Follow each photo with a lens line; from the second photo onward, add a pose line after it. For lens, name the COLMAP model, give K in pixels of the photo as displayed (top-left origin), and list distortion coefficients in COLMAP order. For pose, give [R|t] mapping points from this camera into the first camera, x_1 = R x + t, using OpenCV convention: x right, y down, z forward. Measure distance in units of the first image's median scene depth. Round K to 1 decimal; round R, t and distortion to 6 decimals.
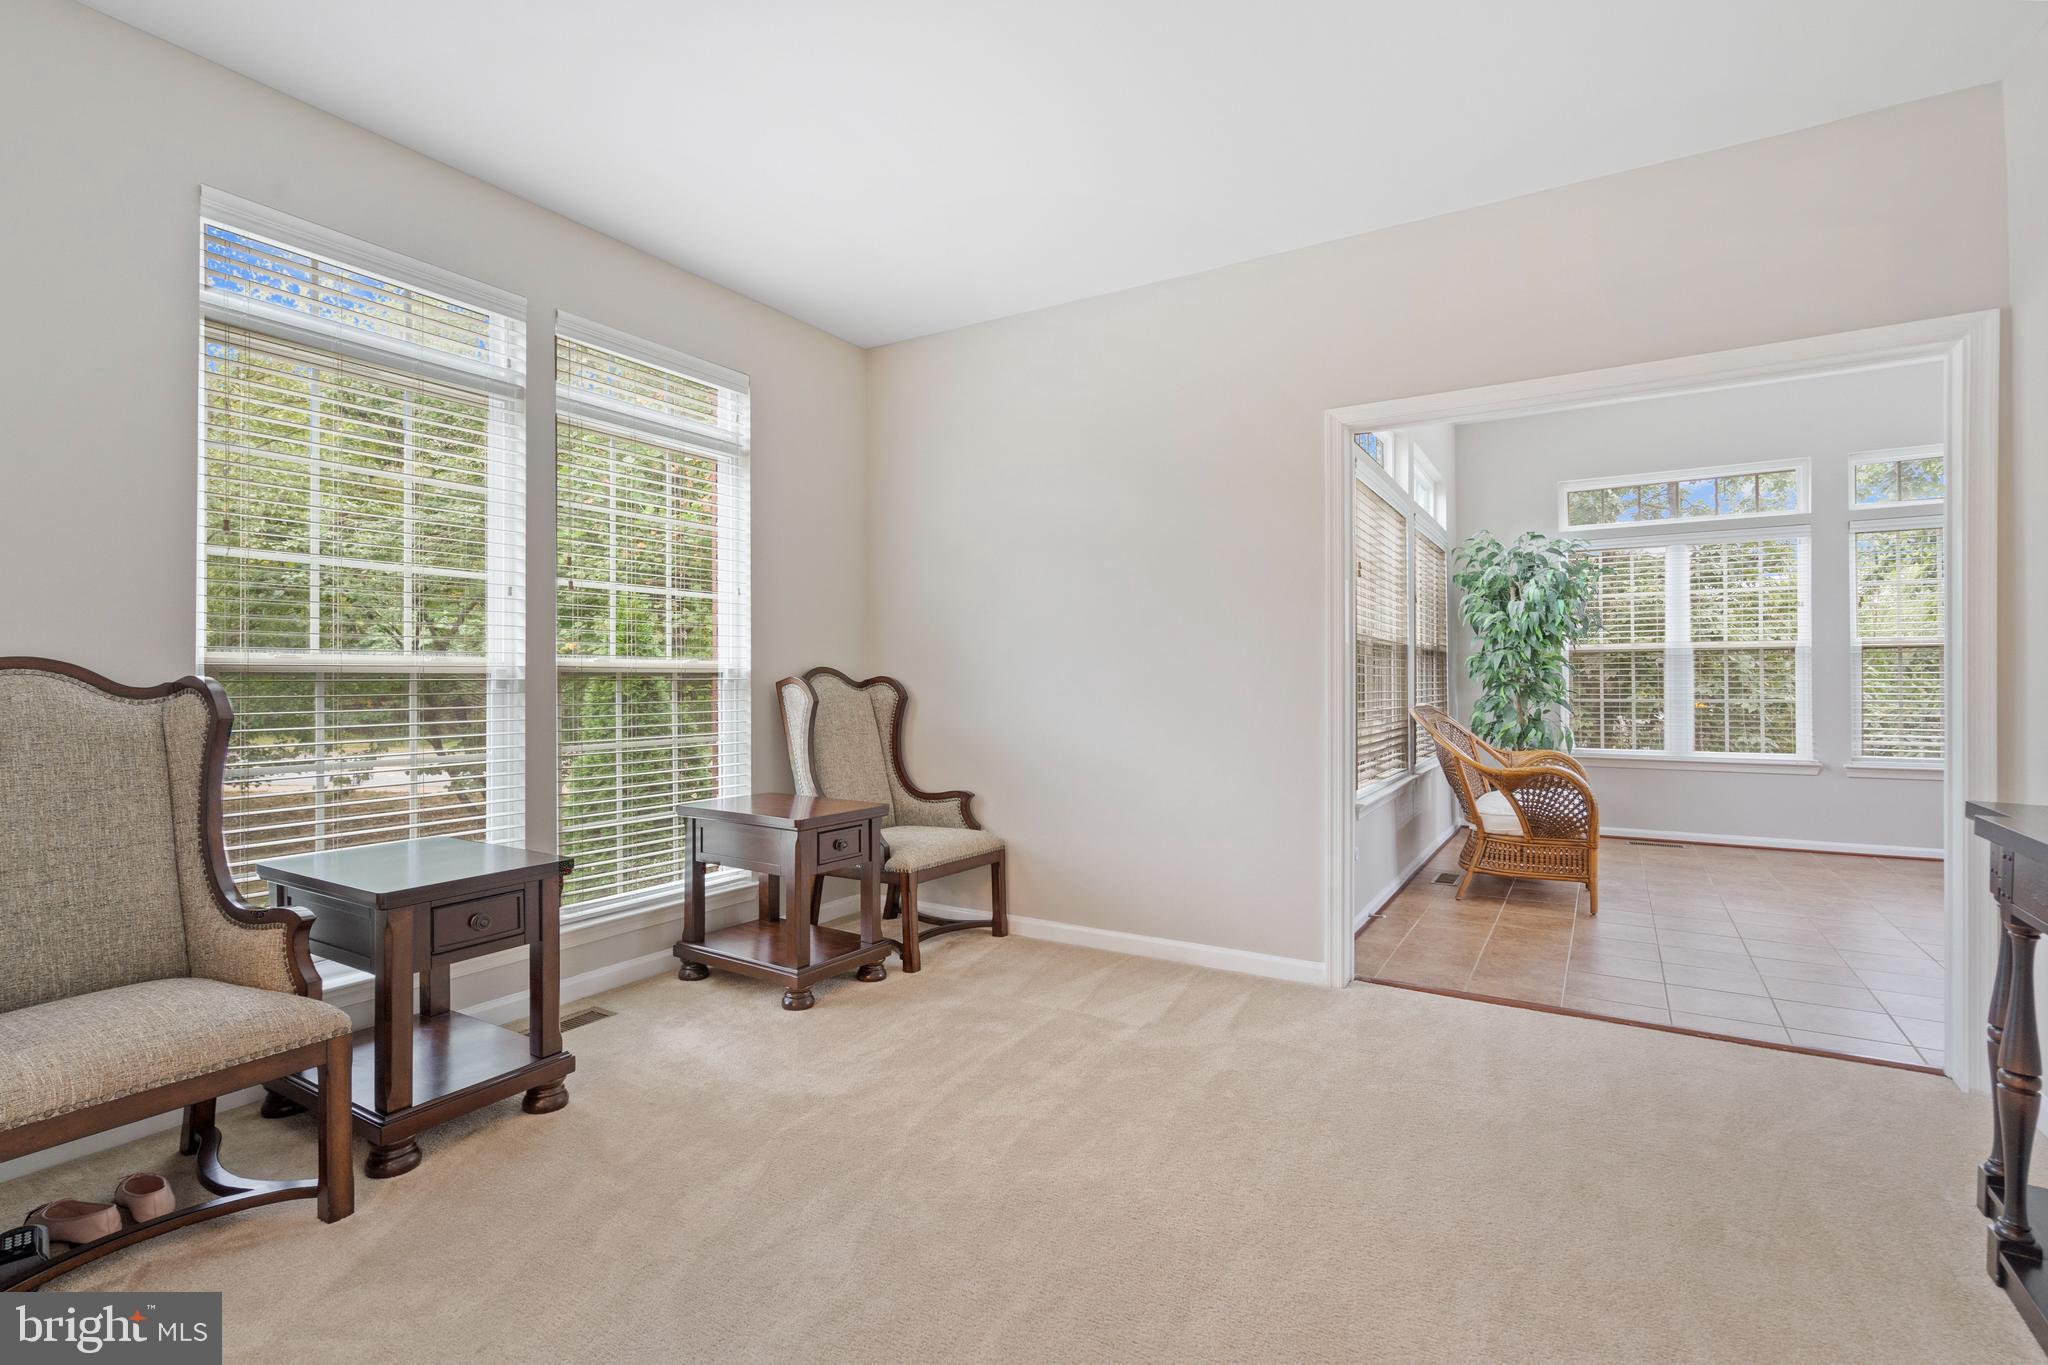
lens RADIAL K [[937.1, 0, 1029.7], [0, 937.1, 684.8], [0, 0, 1]] dist [-0.005811, 0.001716]
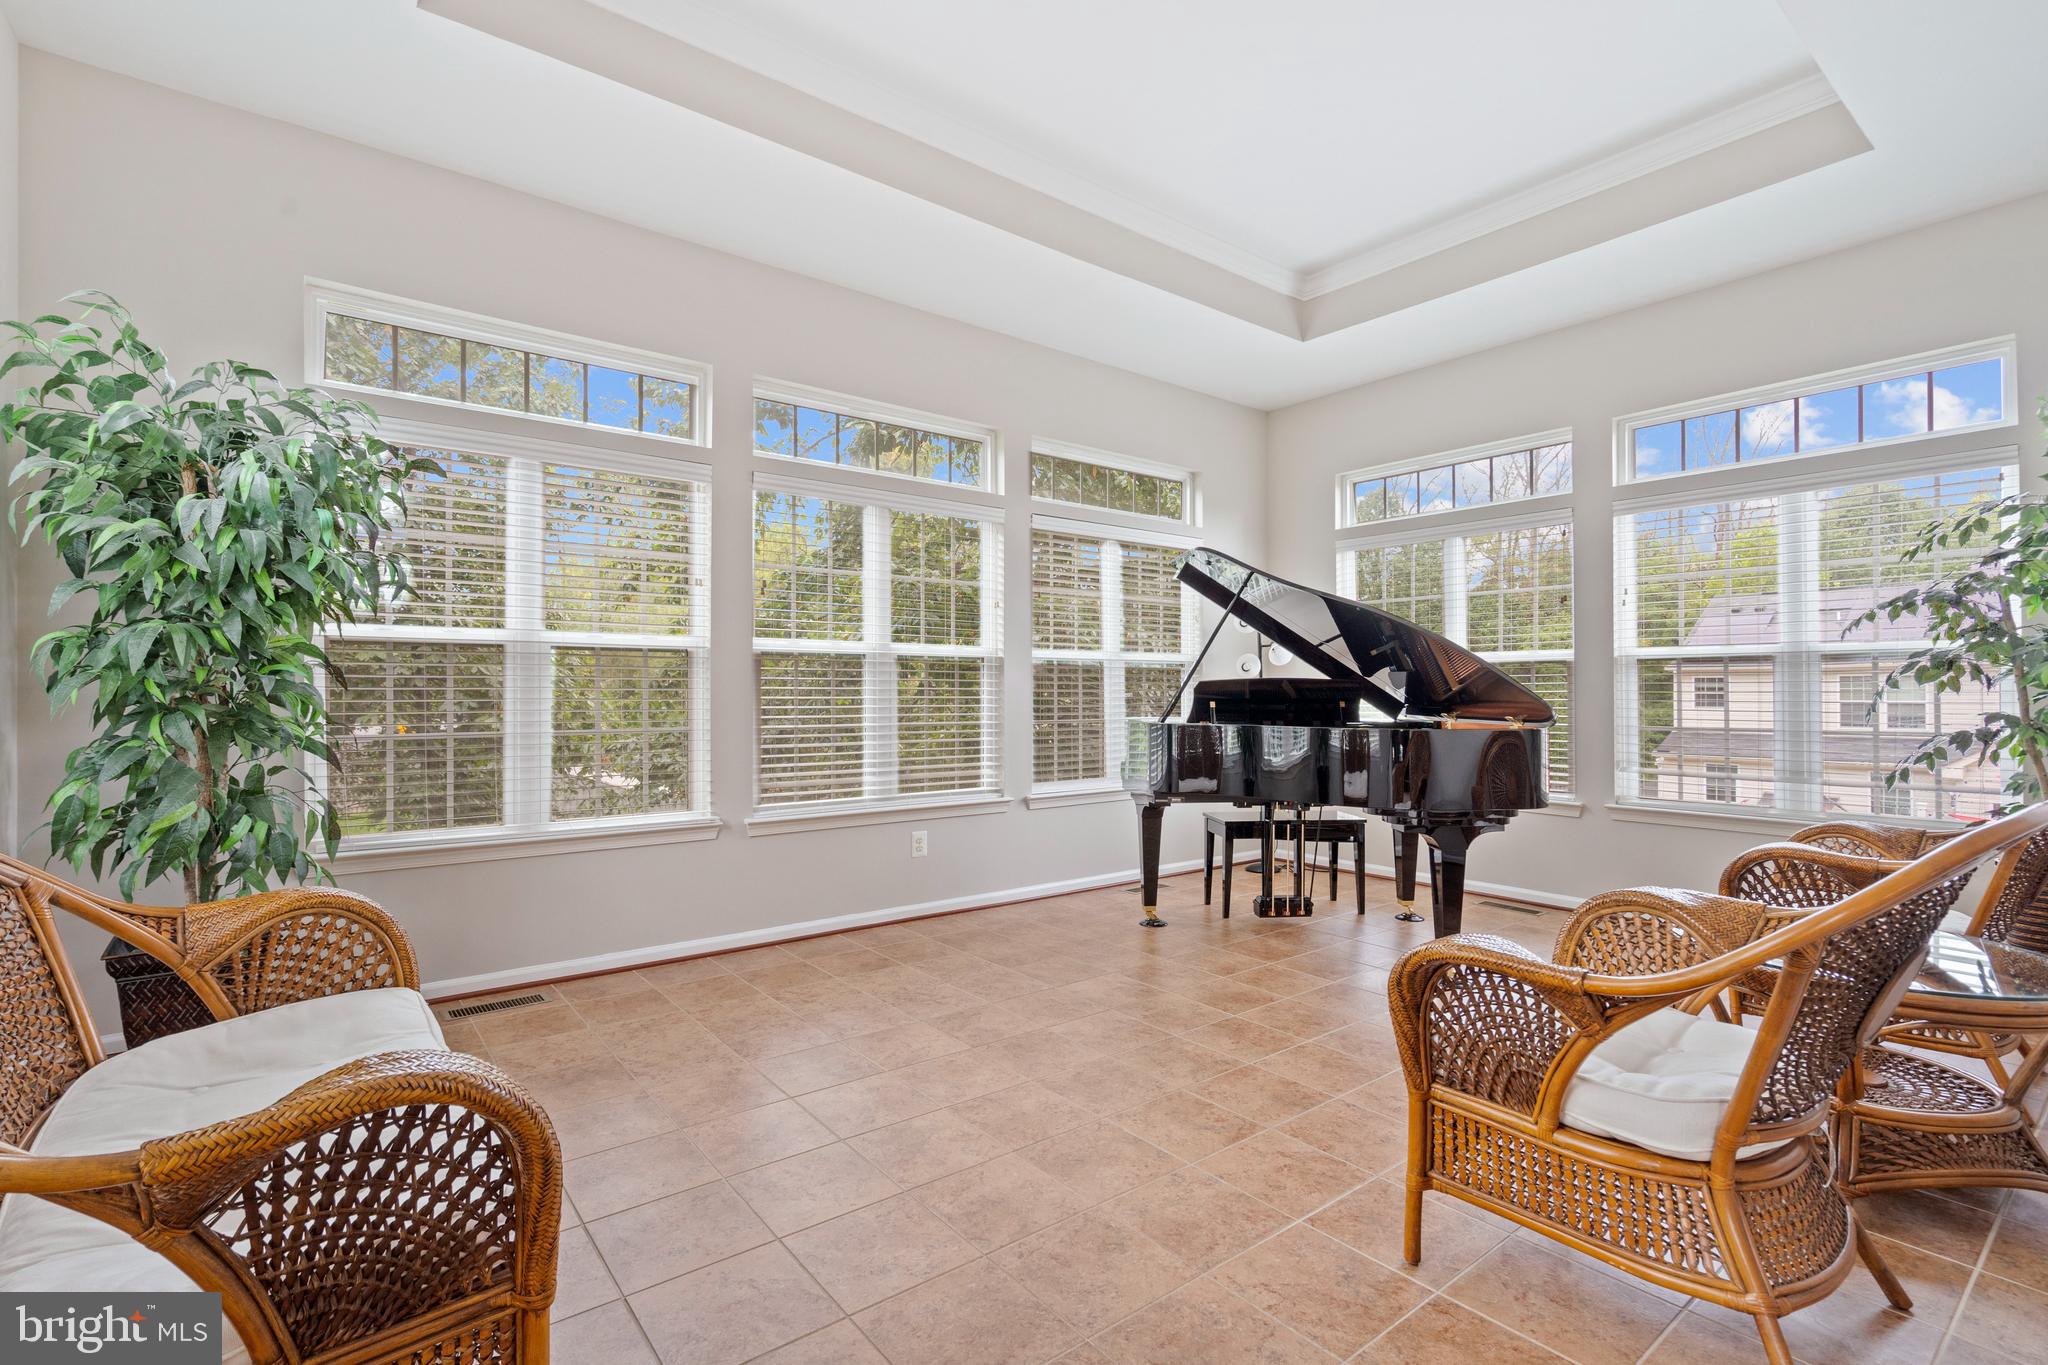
lens RADIAL K [[937.1, 0, 1010.8], [0, 937.1, 684.2], [0, 0, 1]] dist [-0.005811, 0.001716]
pose [[0.356202, 0.013237, 0.934315, 0.269309], [-0.000053, 0.999900, -0.014146, -0.005361], [-0.934409, 0.004990, 0.356167, 0.530334]]
